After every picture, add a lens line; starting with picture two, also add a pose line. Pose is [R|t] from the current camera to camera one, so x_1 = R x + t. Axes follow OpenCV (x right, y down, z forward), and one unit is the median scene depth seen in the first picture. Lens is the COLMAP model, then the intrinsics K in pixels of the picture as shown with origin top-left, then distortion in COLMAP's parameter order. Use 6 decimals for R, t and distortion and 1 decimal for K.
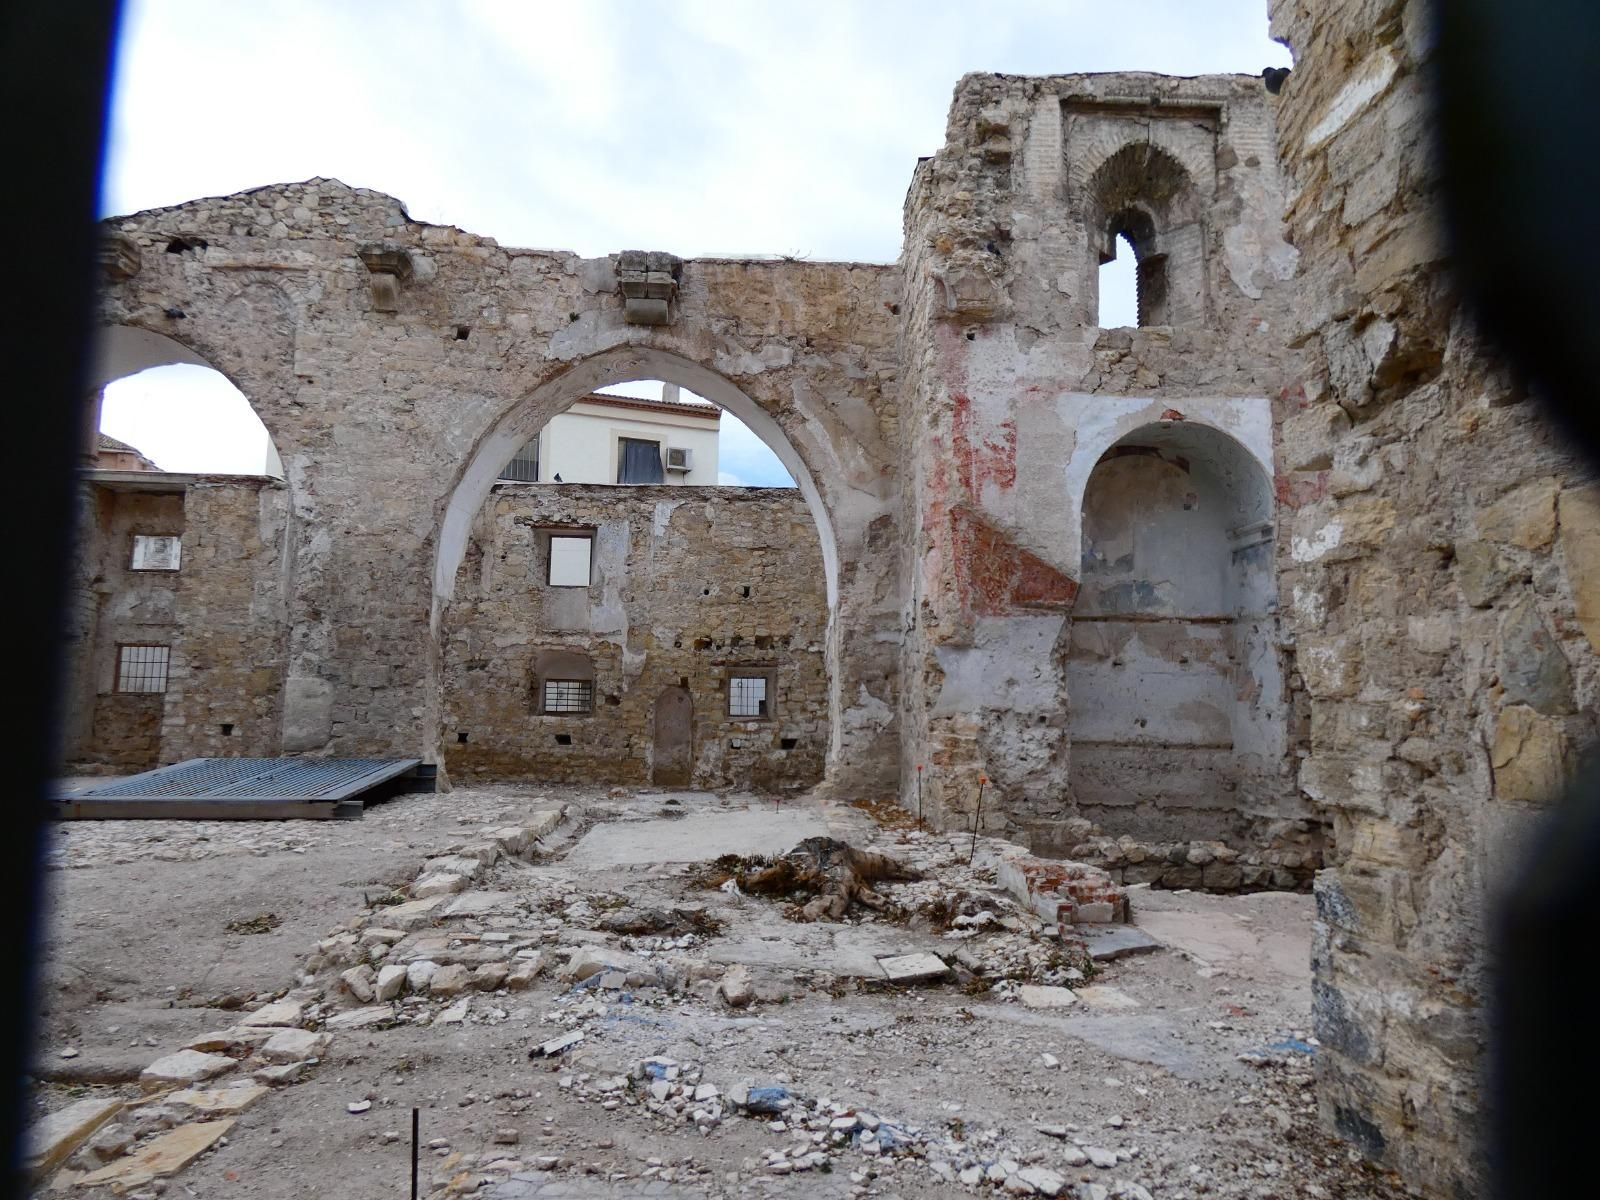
lens RADIAL K [[957.4, 0, 786.5], [0, 957.4, 596.6], [0, 0, 1]] dist [-0.008103, 0.002332]
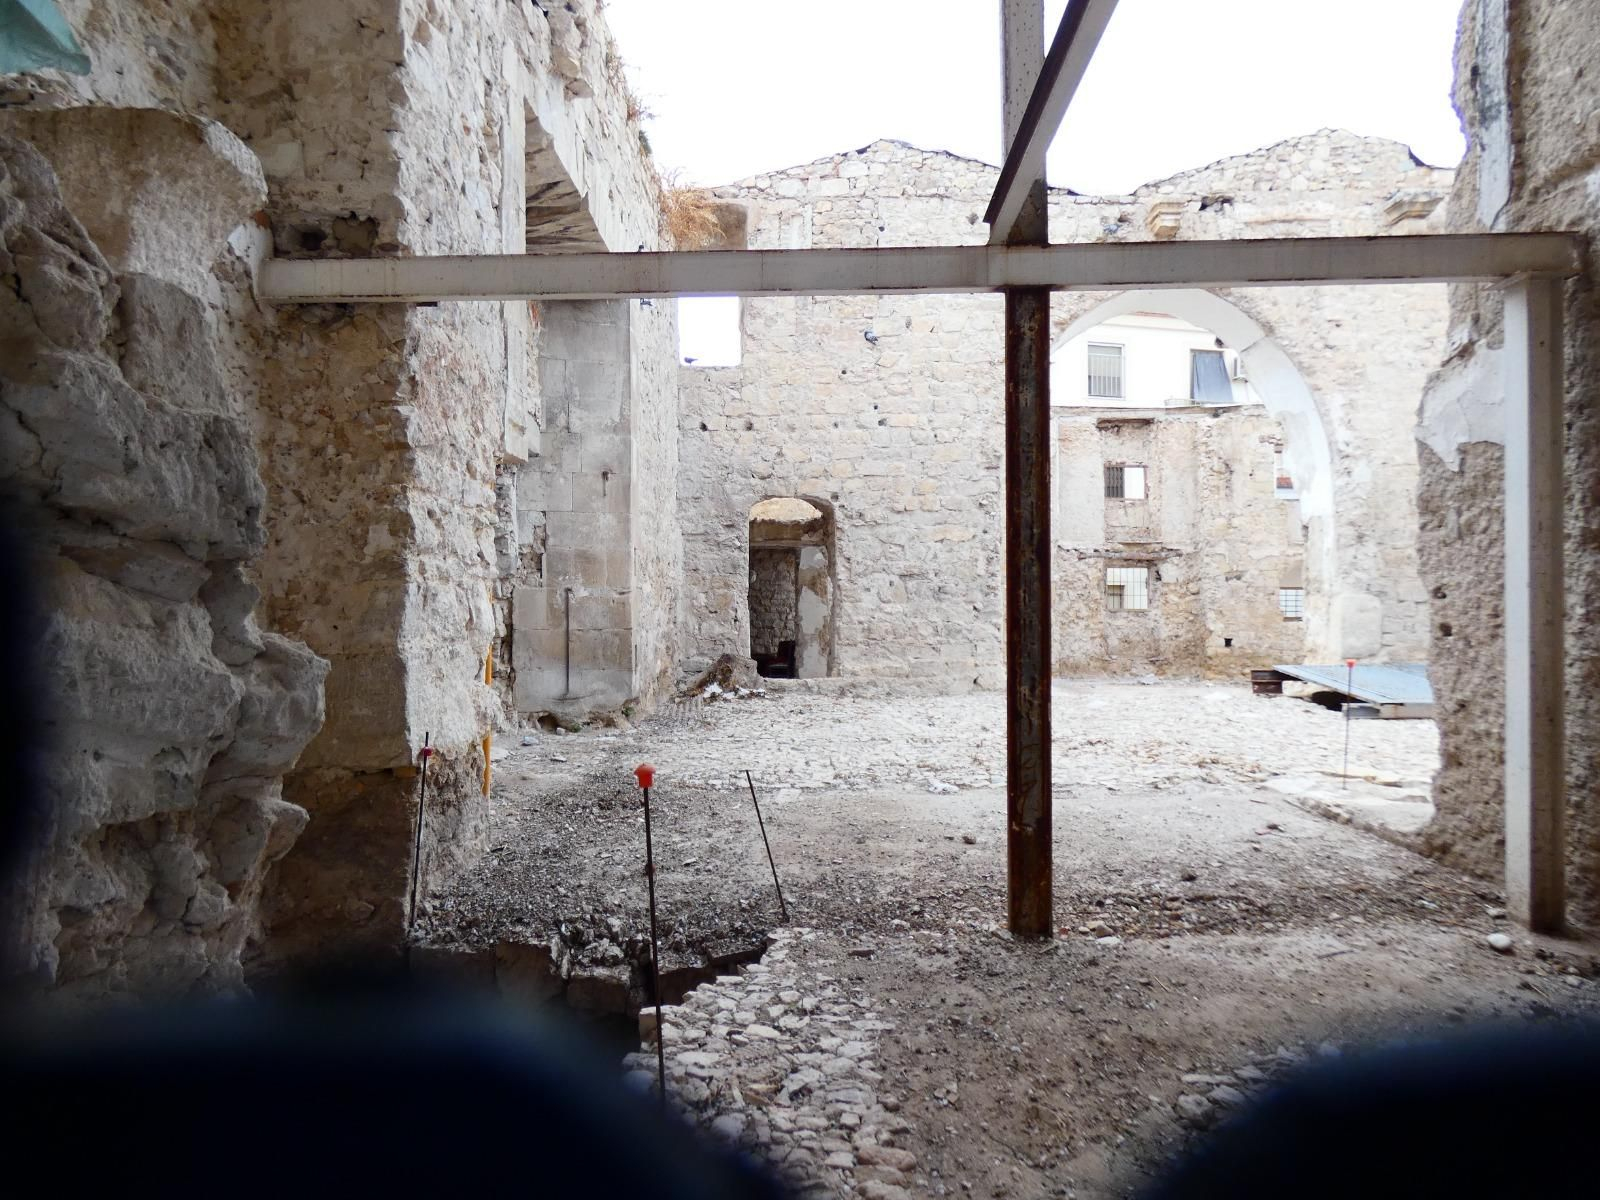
lens RADIAL K [[957.4, 0, 785.9], [0, 957.4, 600.5], [0, 0, 1]] dist [-0.008103, 0.002332]
pose [[0.990716, -0.014112, -0.135211, -0.956164], [0.029188, 0.993483, 0.110179, -0.049230], [0.132775, -0.113103, 0.984672, -0.192506]]
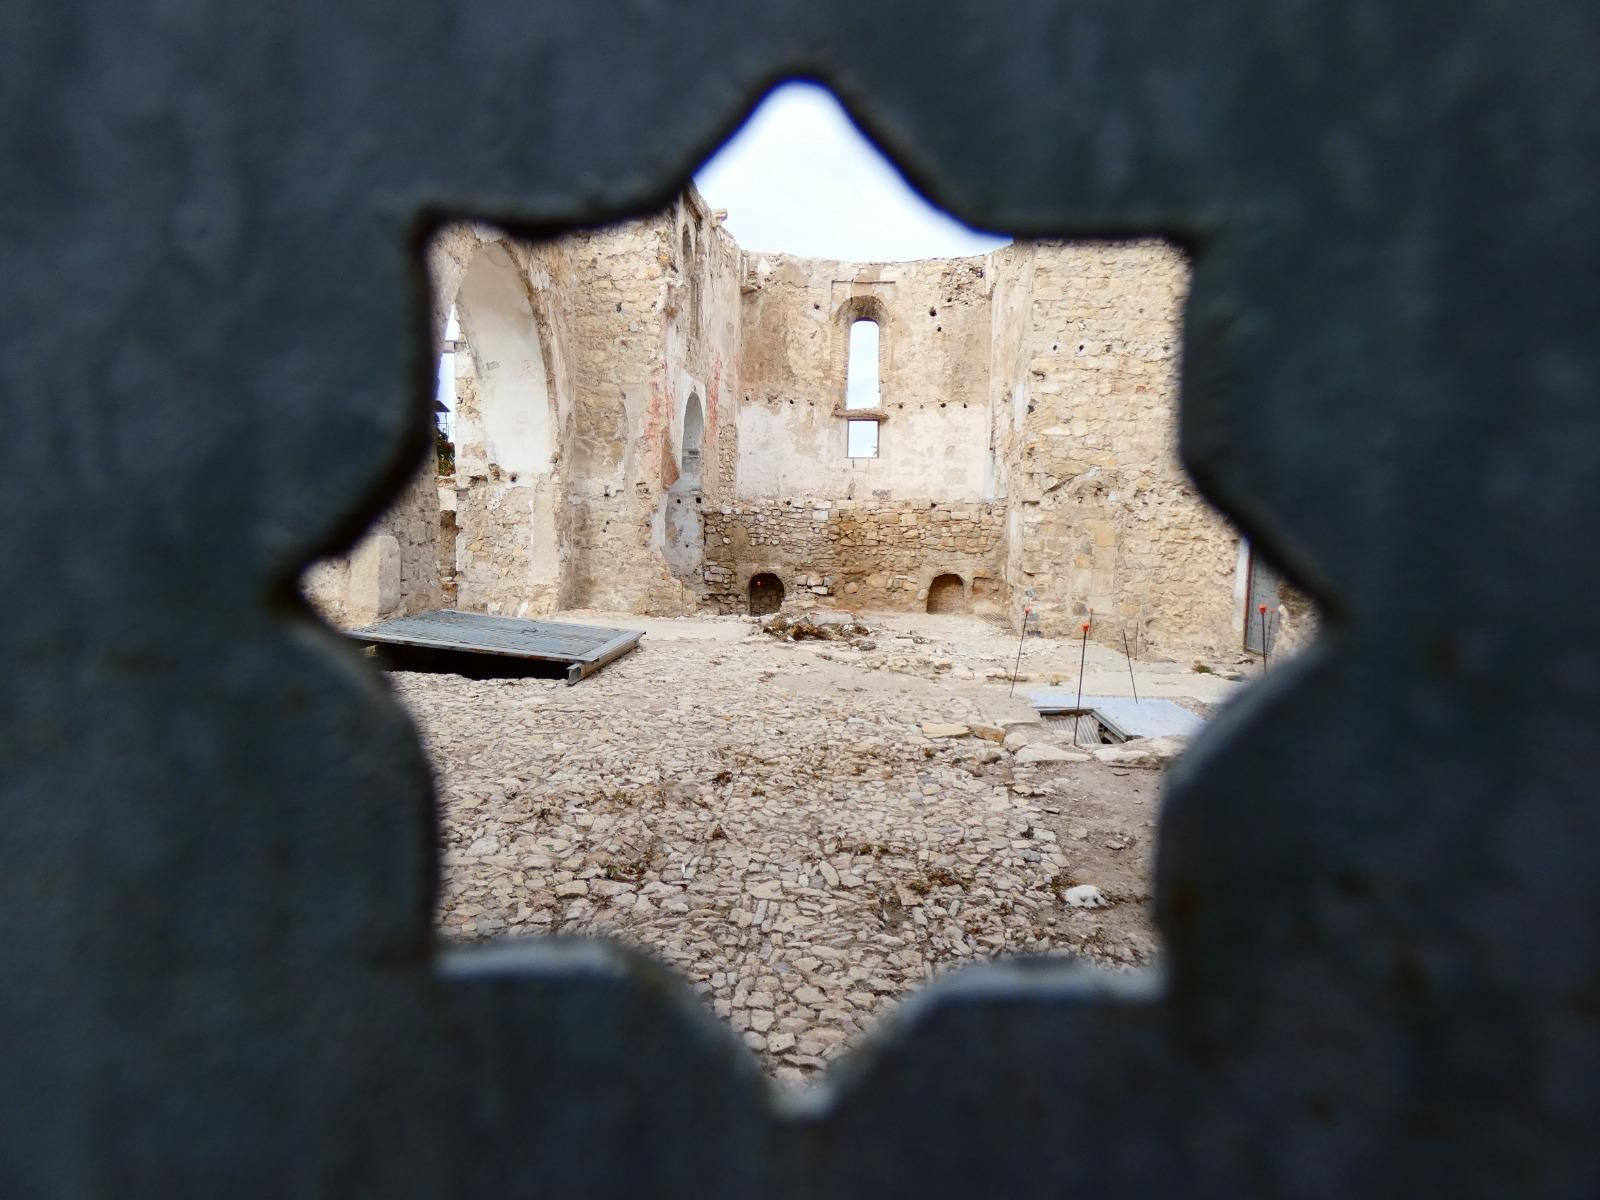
lens RADIAL K [[957.4, 0, 798.3], [0, 957.4, 596.9], [0, 0, 1]] dist [-0.008103, 0.002332]
pose [[0.140840, -0.084656, 0.986406, -1.292626], [-0.125860, 0.986723, 0.102653, -0.003225], [-0.982000, -0.138606, 0.128316, 0.443985]]
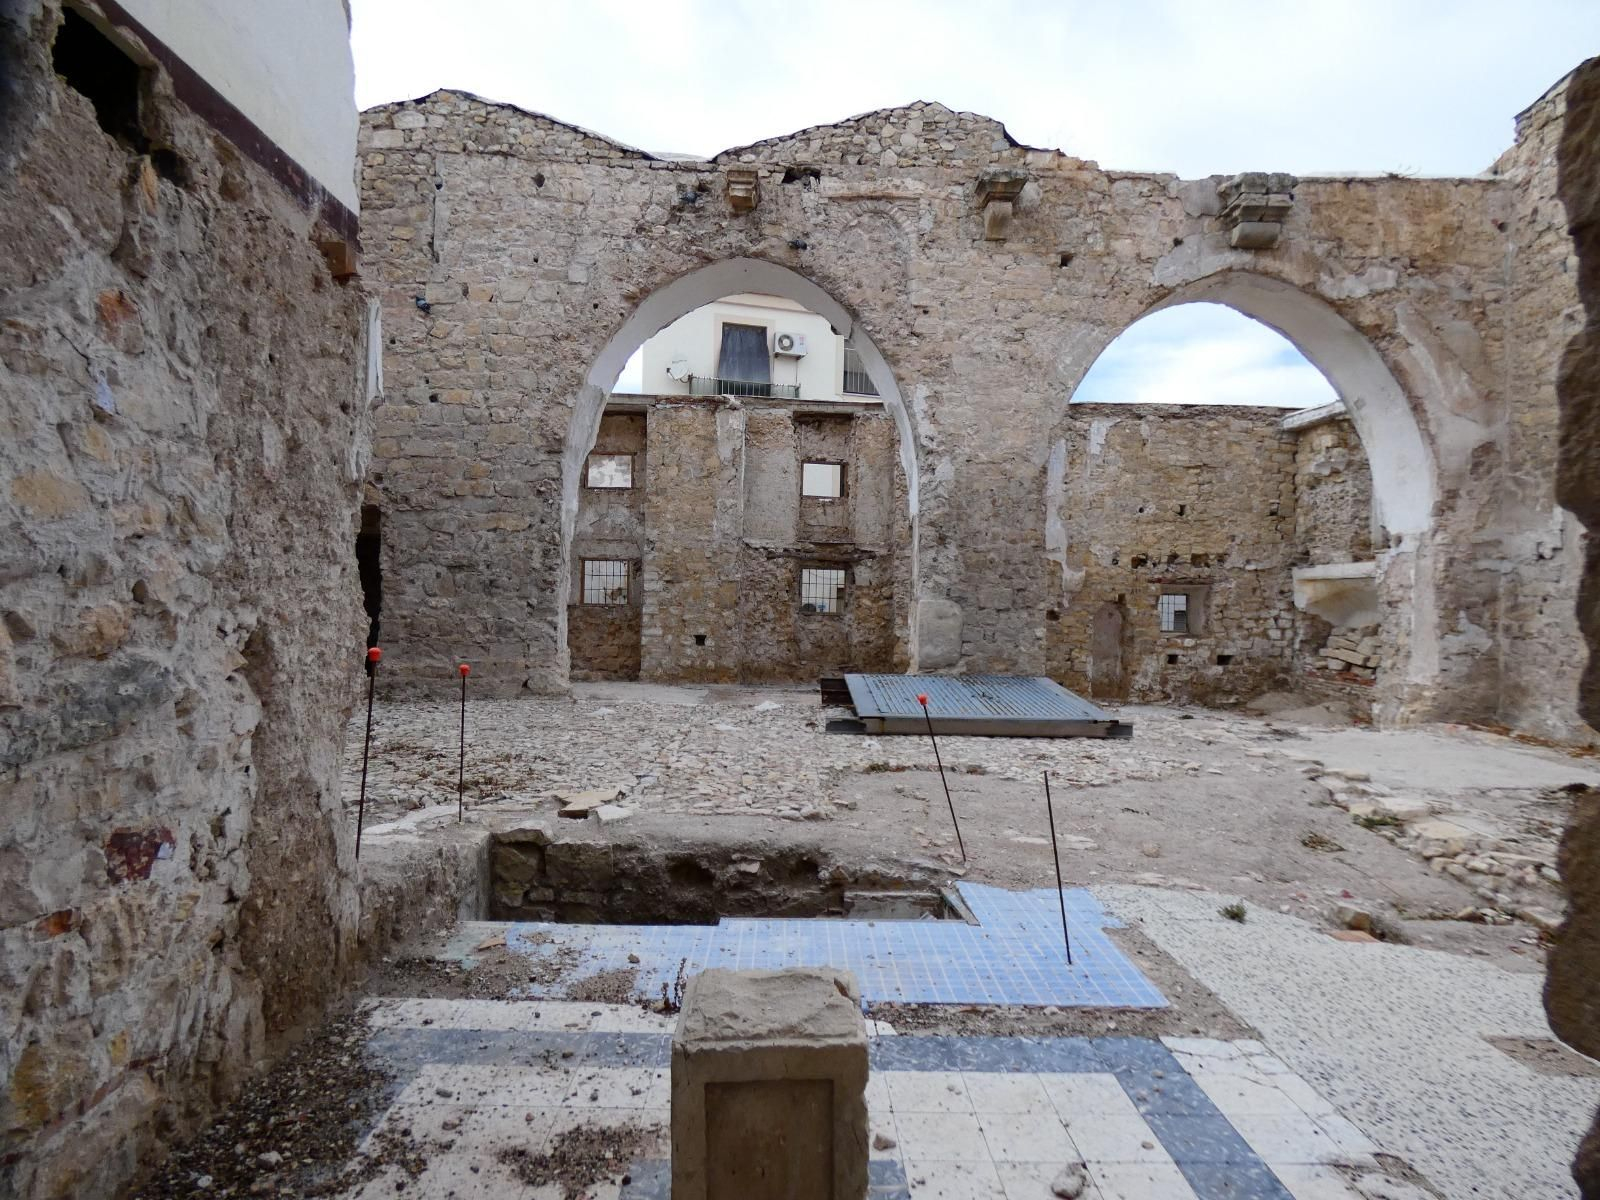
lens RADIAL K [[957.4, 0, 785.4], [0, 957.4, 597.6], [0, 0, 1]] dist [-0.008103, 0.002332]
pose [[0.996853, 0.010577, -0.078558, -0.549242], [-0.002194, 0.994359, 0.106041, -0.027819], [0.079236, -0.105535, 0.991254, -0.059519]]
